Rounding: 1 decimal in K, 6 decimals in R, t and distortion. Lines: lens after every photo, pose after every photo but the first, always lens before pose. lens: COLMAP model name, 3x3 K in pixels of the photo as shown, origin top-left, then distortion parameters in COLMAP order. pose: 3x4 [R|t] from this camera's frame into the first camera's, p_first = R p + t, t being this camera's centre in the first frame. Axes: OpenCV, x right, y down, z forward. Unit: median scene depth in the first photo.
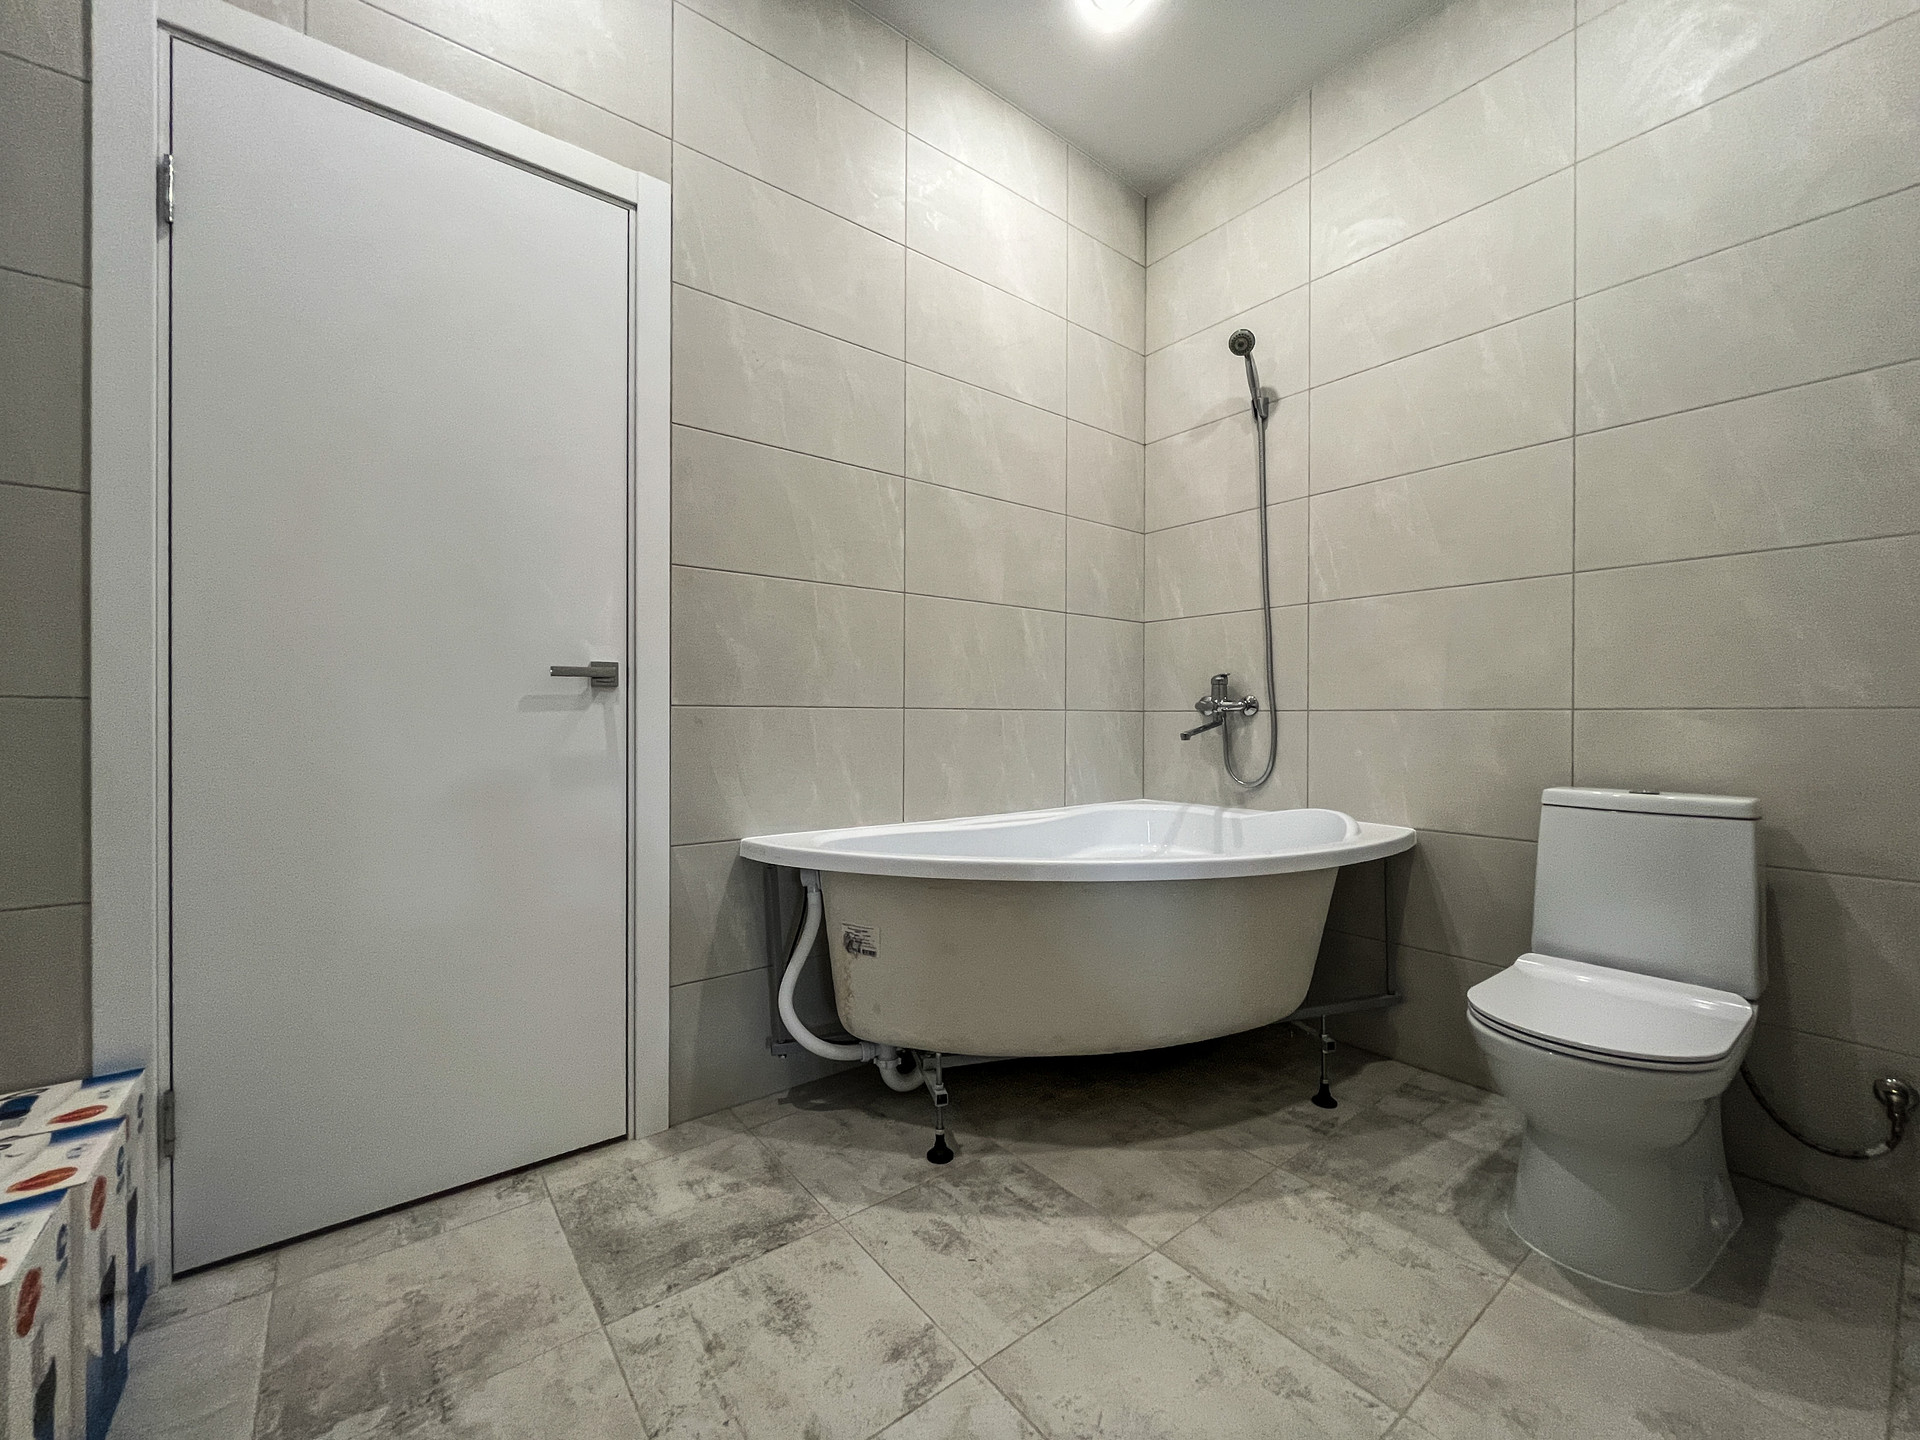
lens RADIAL K [[768.4, 0, 954.6], [0, 768.4, 719.3], [0, 0, 1]] dist [-0.006592, -0.000087]
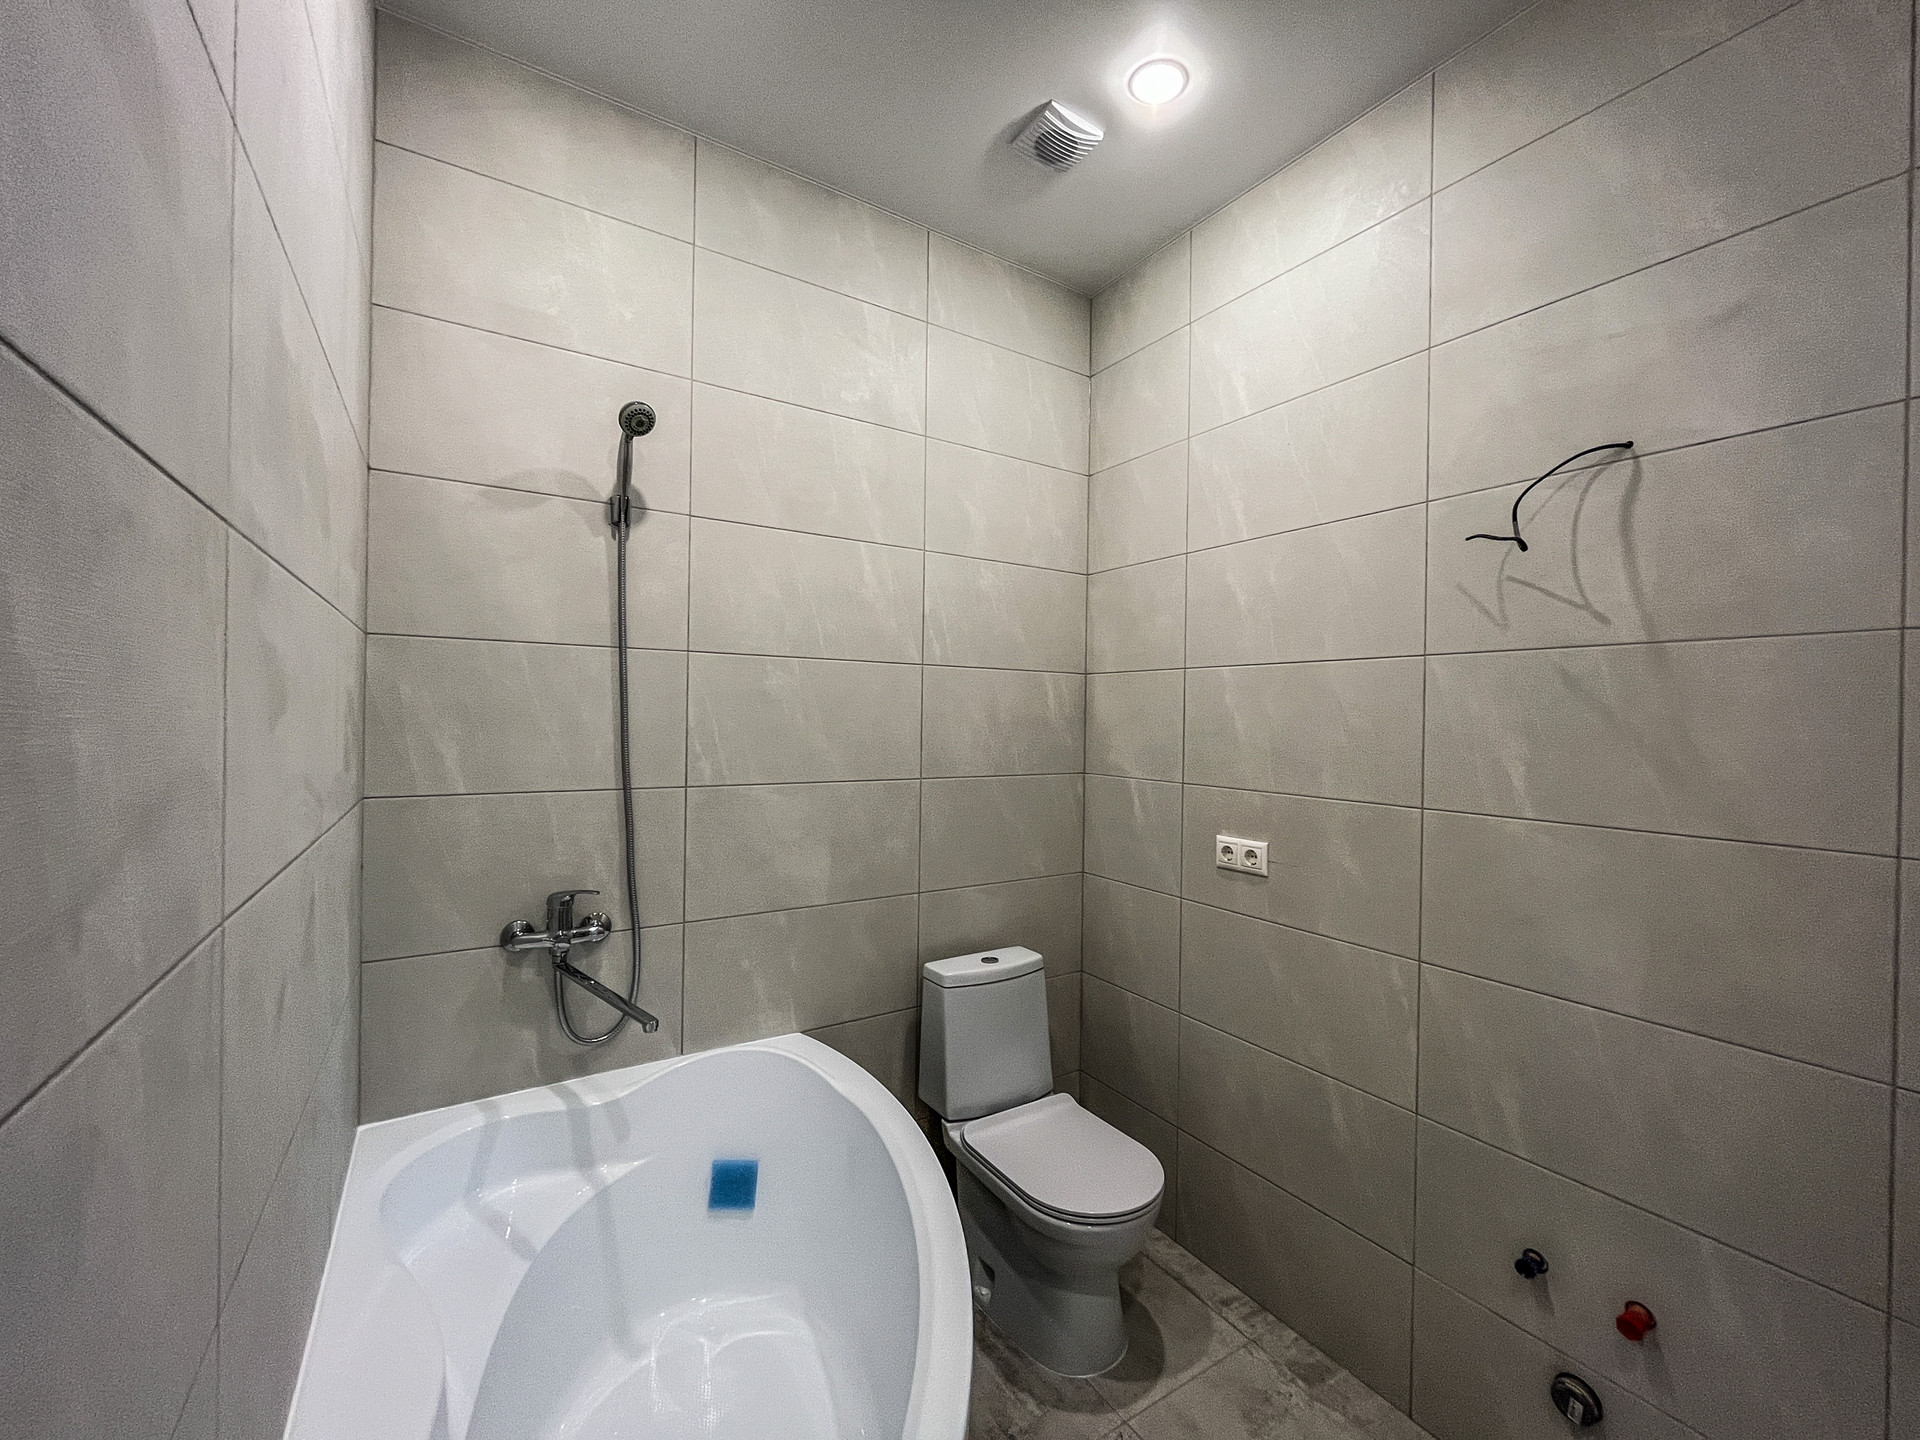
lens RADIAL K [[768.4, 0, 955.5], [0, 768.4, 721.3], [0, 0, 1]] dist [-0.006592, -0.000087]
pose [[0.102821, -0.002812, 0.994696, -0.398402], [-0.010358, 0.999939, 0.003897, -0.302247], [-0.994646, -0.010704, 0.102785, 0.867899]]
